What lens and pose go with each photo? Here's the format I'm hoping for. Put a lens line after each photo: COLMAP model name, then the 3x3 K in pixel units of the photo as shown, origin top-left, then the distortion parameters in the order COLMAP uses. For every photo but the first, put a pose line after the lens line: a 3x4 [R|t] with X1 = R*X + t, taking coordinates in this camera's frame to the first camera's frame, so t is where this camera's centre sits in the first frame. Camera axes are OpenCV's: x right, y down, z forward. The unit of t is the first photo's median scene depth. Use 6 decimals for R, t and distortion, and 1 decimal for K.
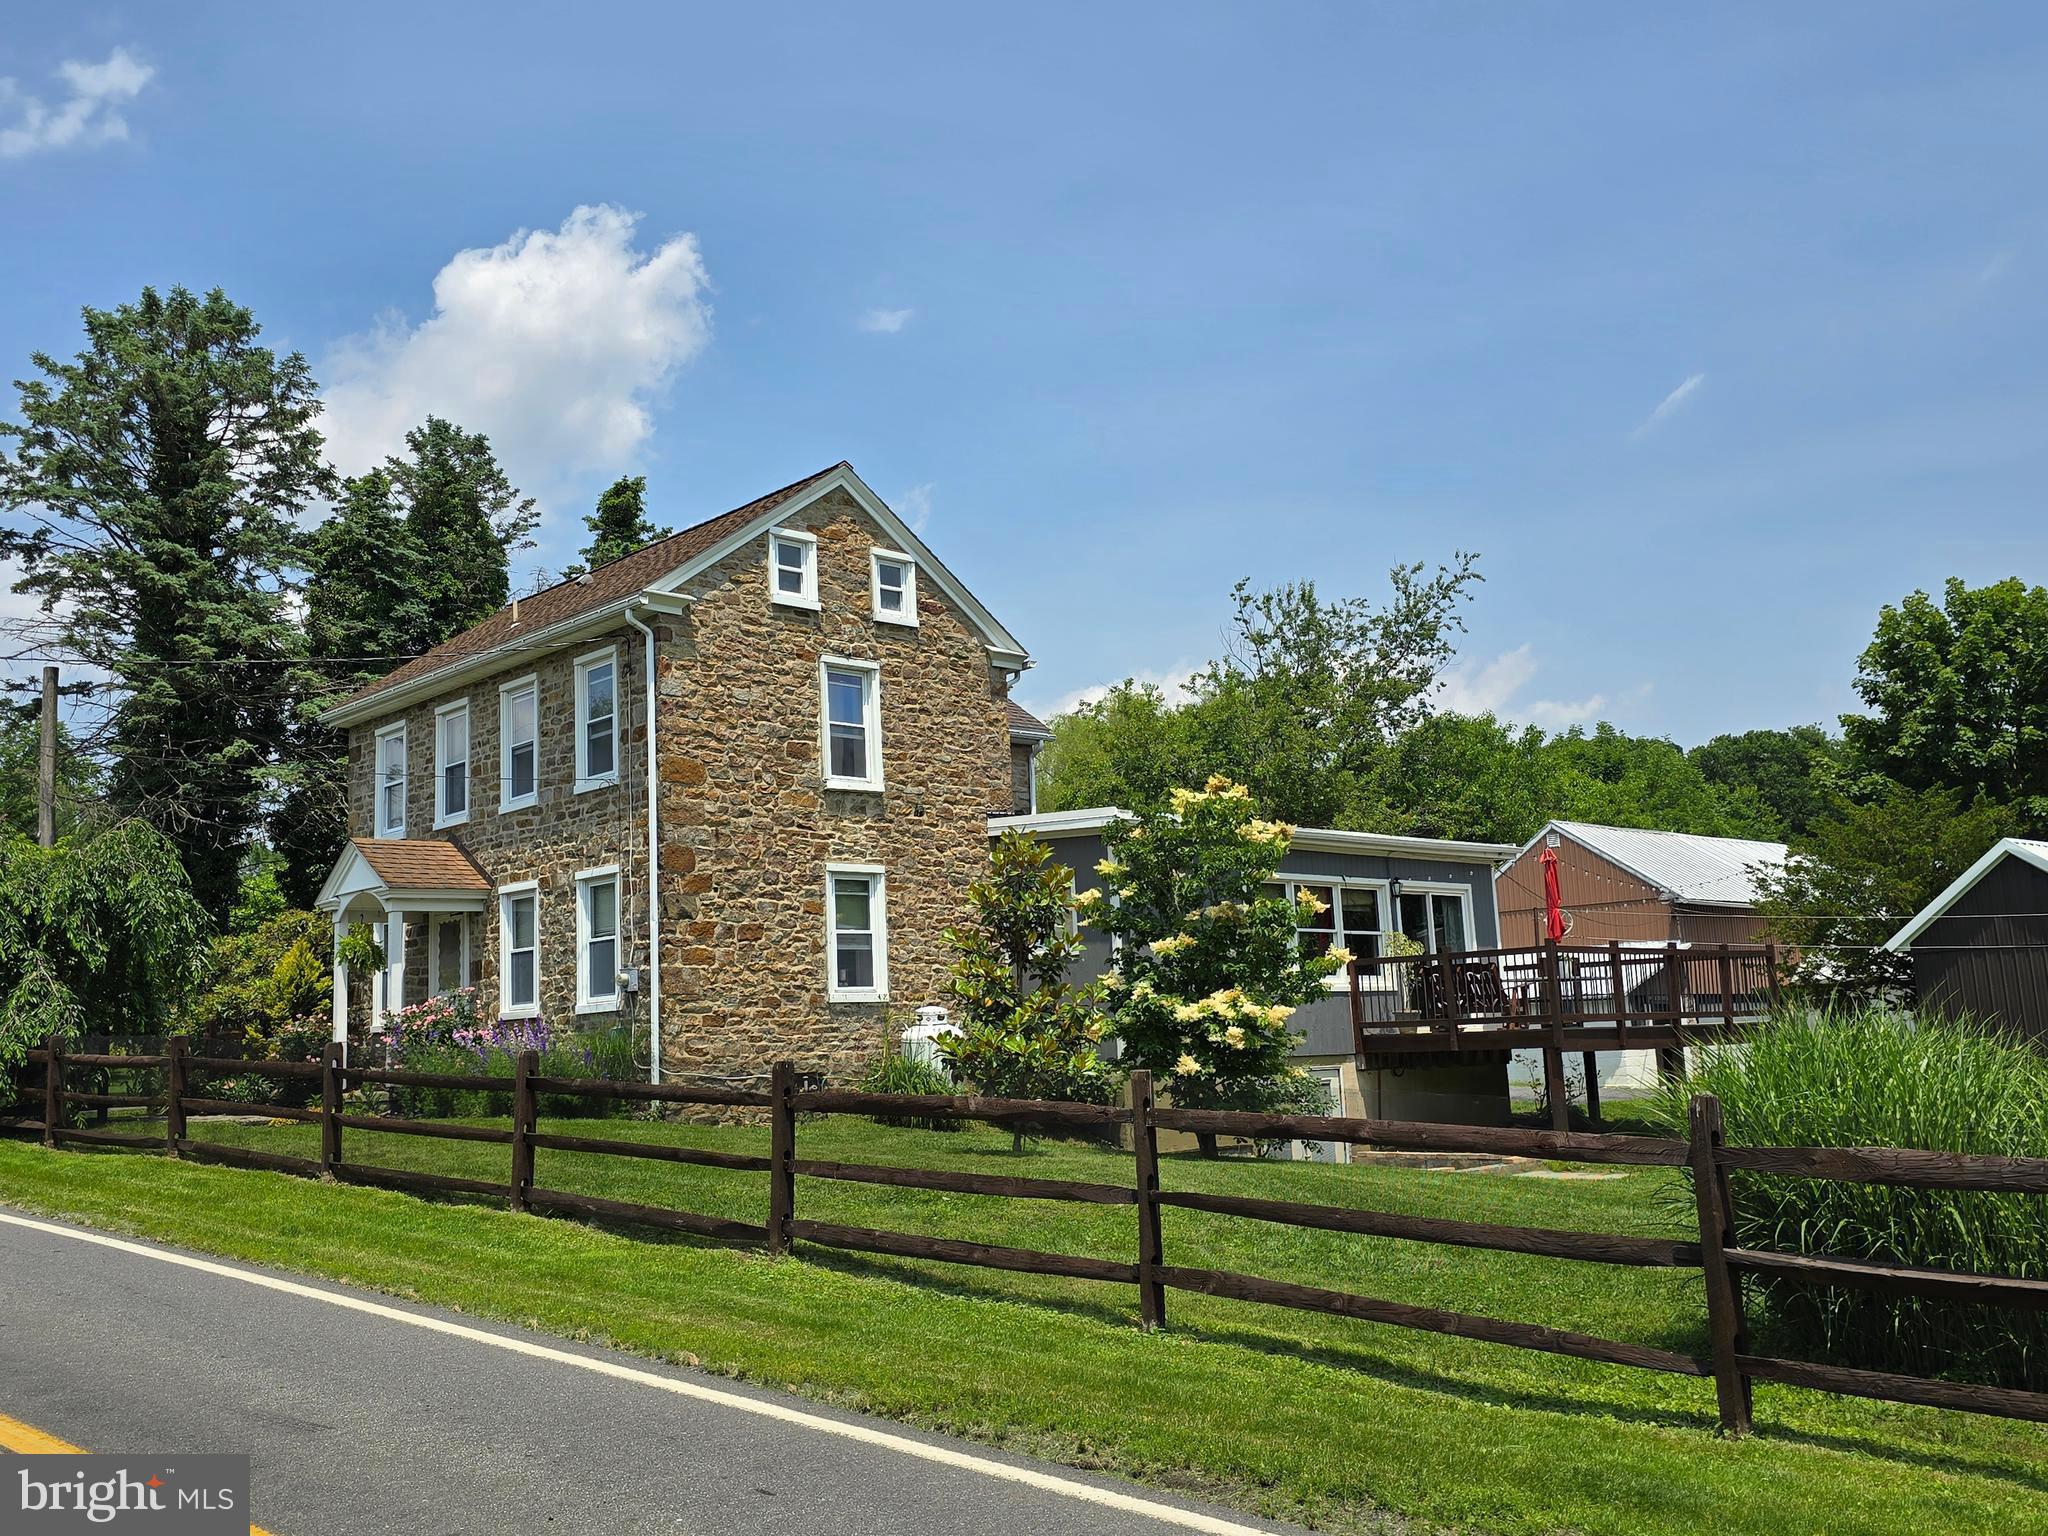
lens RADIAL K [[1776.1, 0, 1024.0], [0, 1776.1, 768.0], [0, 0, 1]] dist [0.164924, -0.330511]
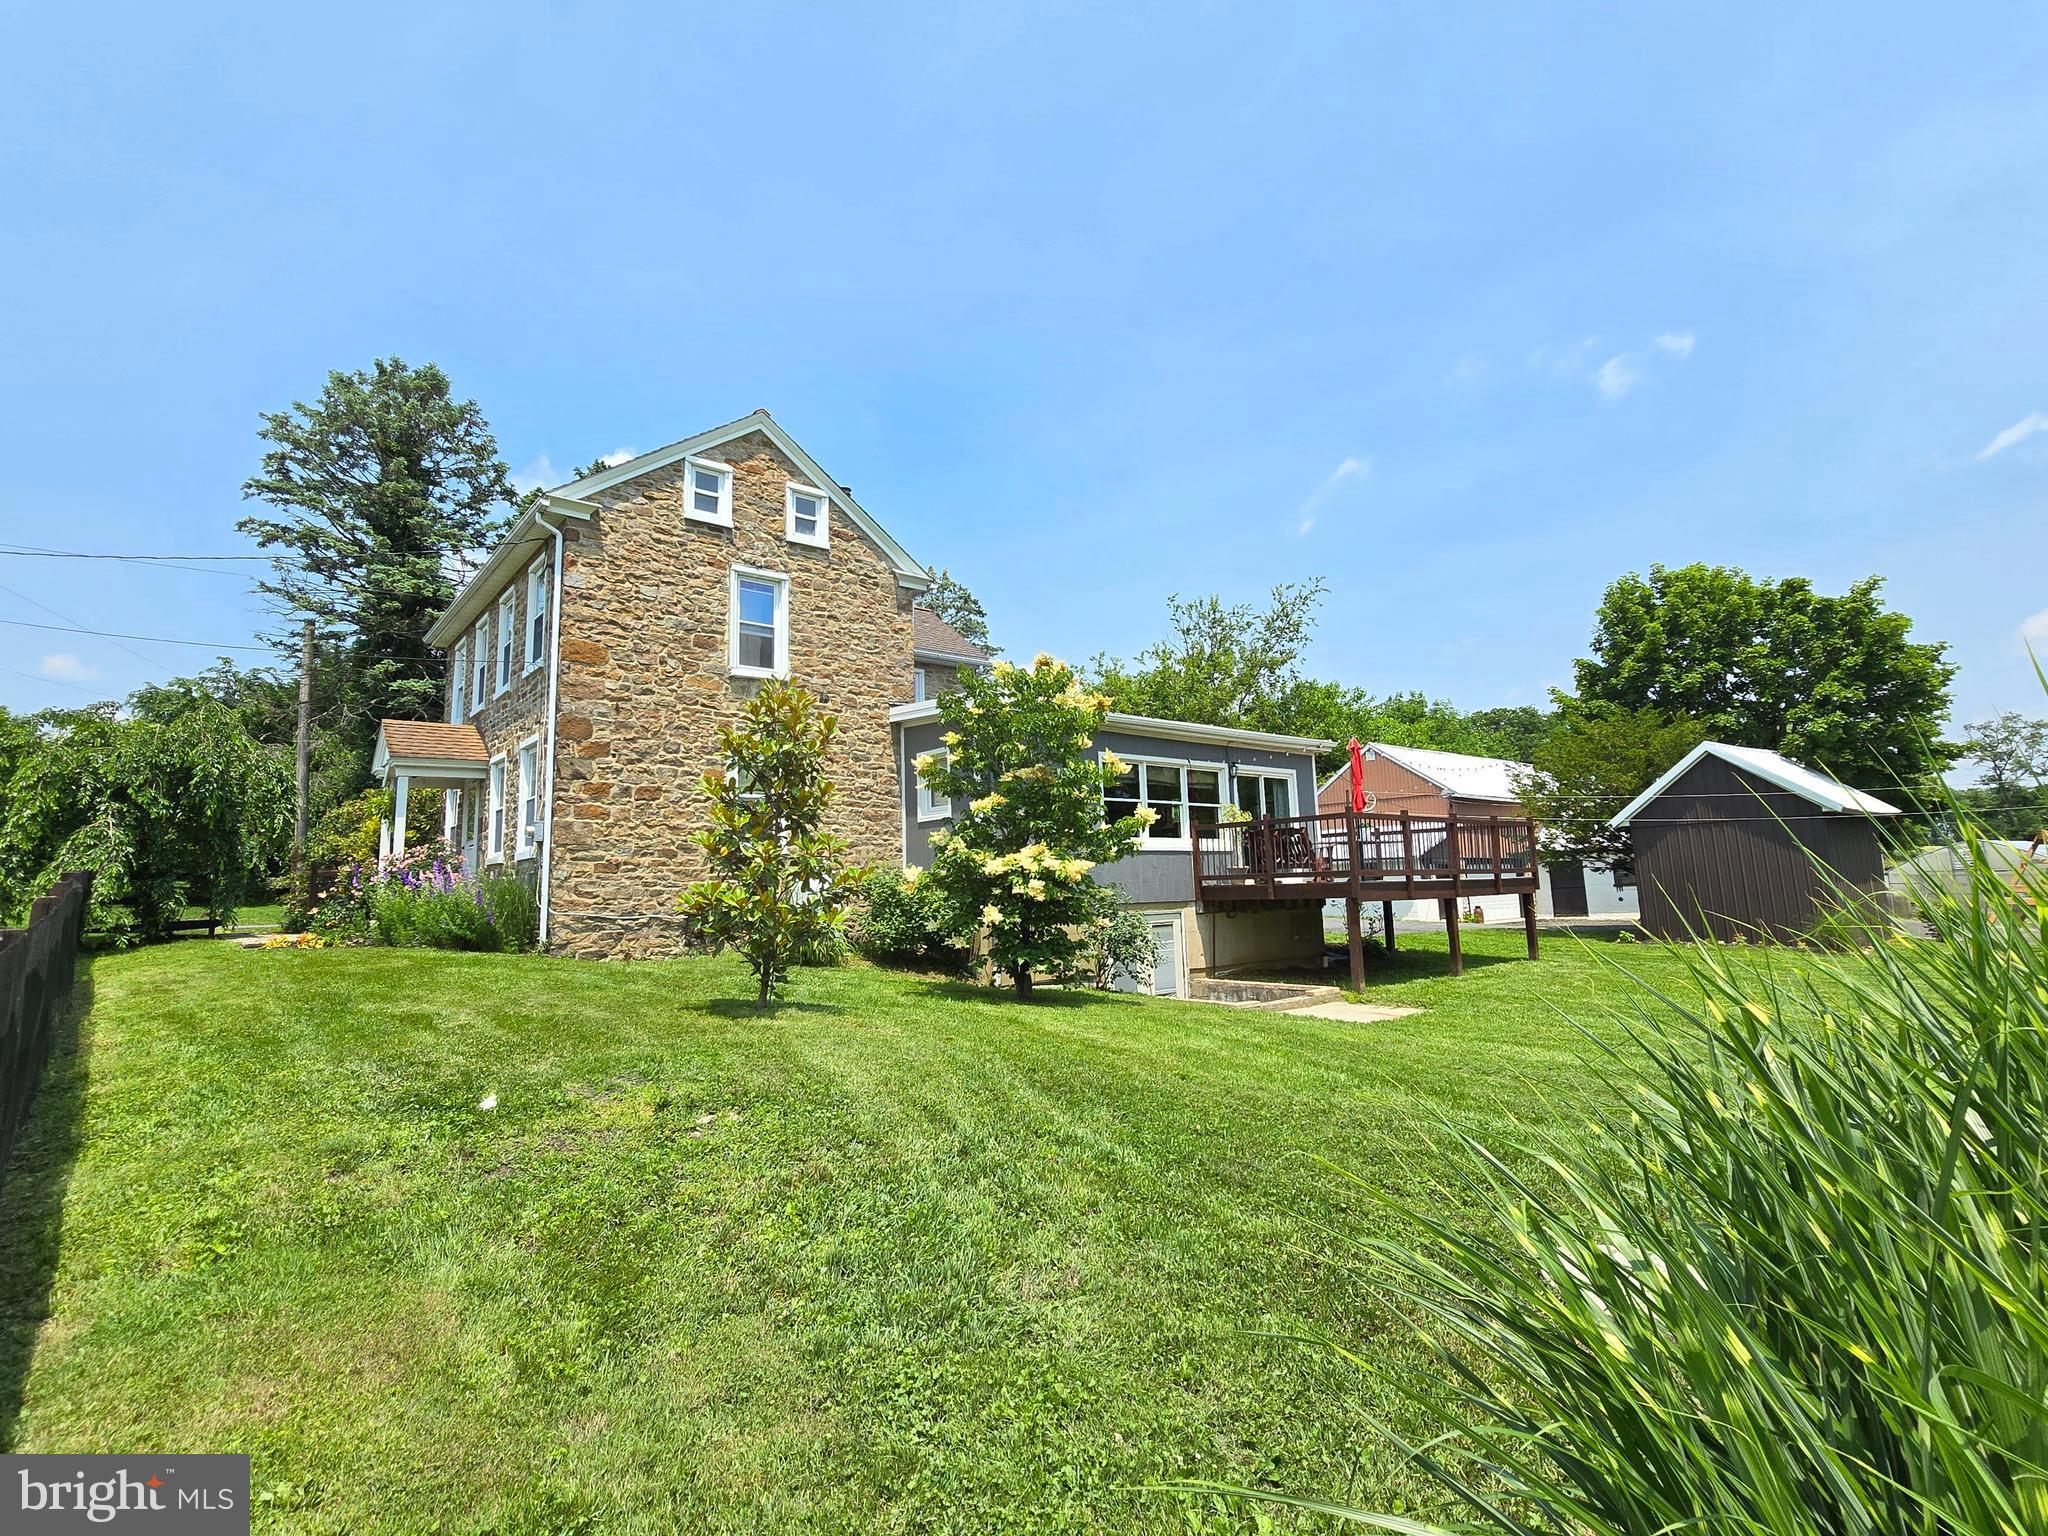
lens RADIAL K [[968.9, 0, 1028.1], [0, 968.9, 747.1], [0, 0, 1]] dist [0.000729, -0.000027]
pose [[0.997951, 0.003794, -0.063876, 0.125906], [-0.003023, 0.999921, 0.012165, 0.050376], [0.063917, -0.011947, 0.997884, 0.362649]]
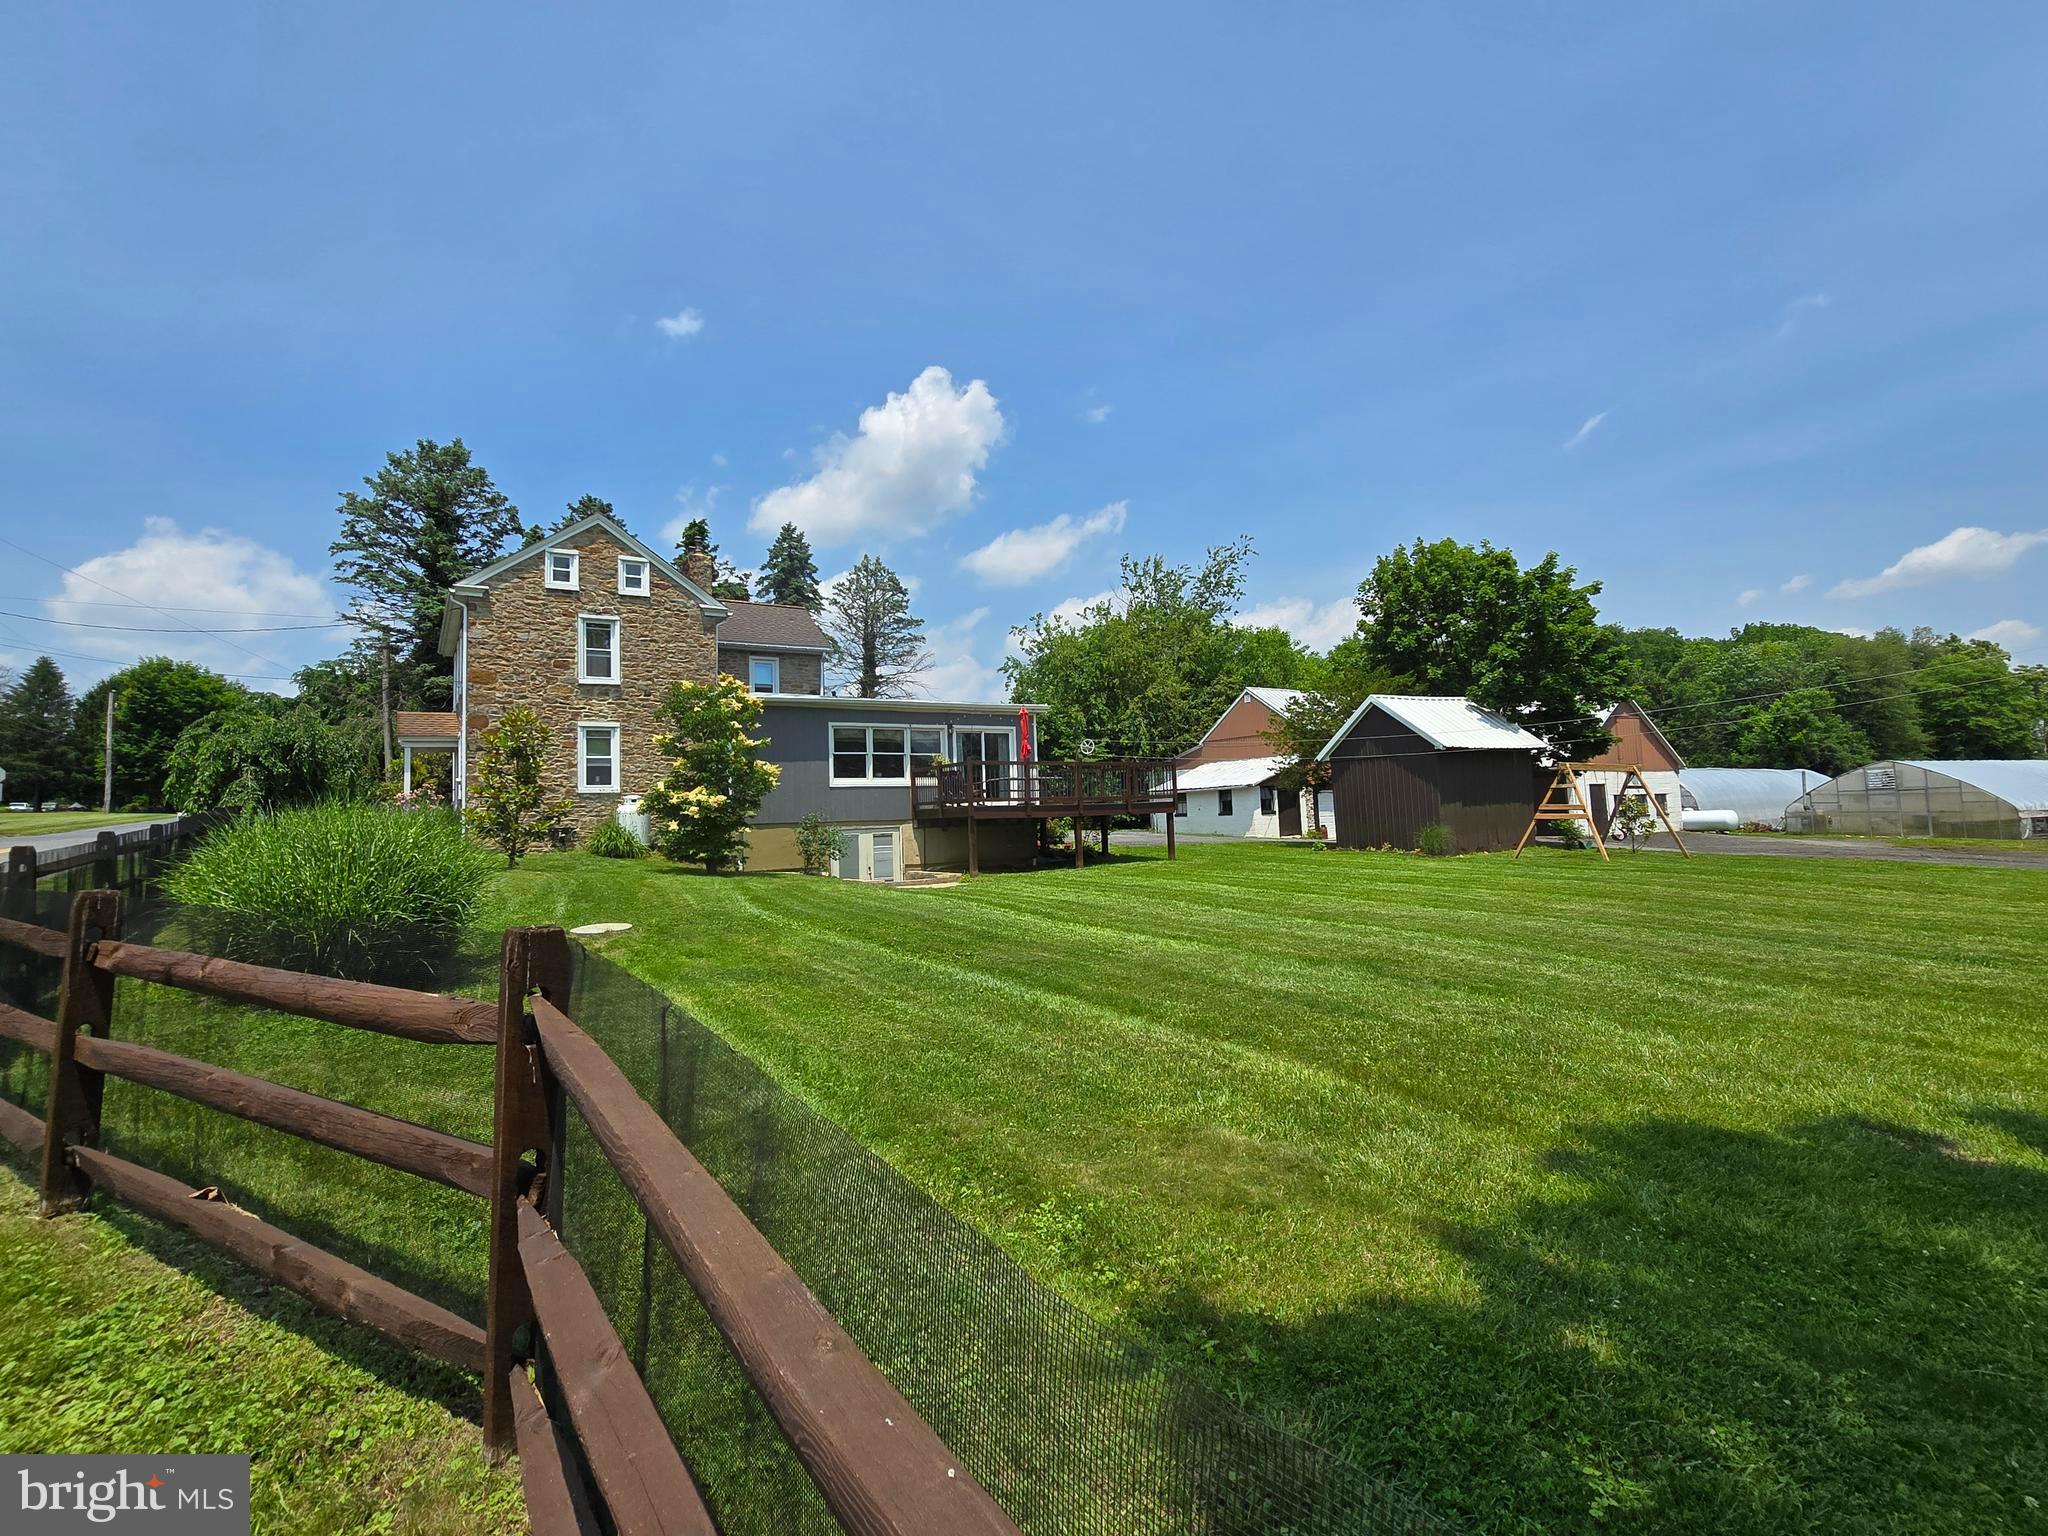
lens RADIAL K [[968.9, 0, 1028.1], [0, 968.9, 747.1], [0, 0, 1]] dist [0.000729, -0.000027]
pose [[0.981286, -0.008765, -0.192357, 0.561462], [0.025280, 0.996181, 0.083574, 0.004694], [0.190890, -0.086873, 0.977760, 0.056404]]
